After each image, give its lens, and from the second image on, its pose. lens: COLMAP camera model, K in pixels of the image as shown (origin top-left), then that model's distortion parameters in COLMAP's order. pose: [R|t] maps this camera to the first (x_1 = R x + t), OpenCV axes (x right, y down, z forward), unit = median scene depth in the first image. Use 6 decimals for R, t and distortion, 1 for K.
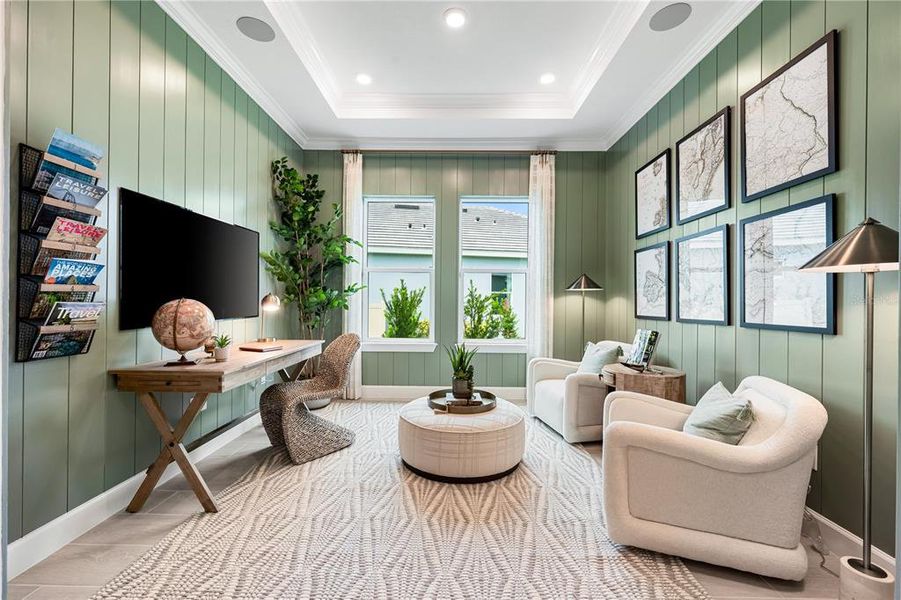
lens RADIAL K [[370.7, 0, 449.6], [0, 370.7, 300.8], [0, 0, 1]] dist [-0.000865, -0.000096]
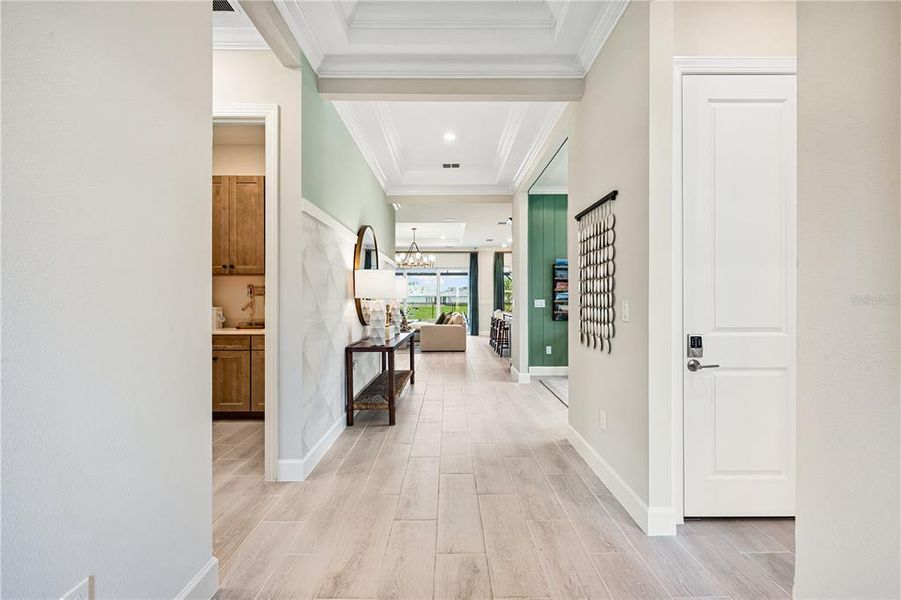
lens RADIAL K [[401.2, 0, 450.6], [0, 401.2, 300.3], [0, 0, 1]] dist [0.000131, -0.000072]
pose [[0.016069, -0.010336, -0.999817, 2.250374], [0.000567, 0.999946, -0.010328, -0.002294], [0.999871, -0.000401, 0.016074, -0.107345]]
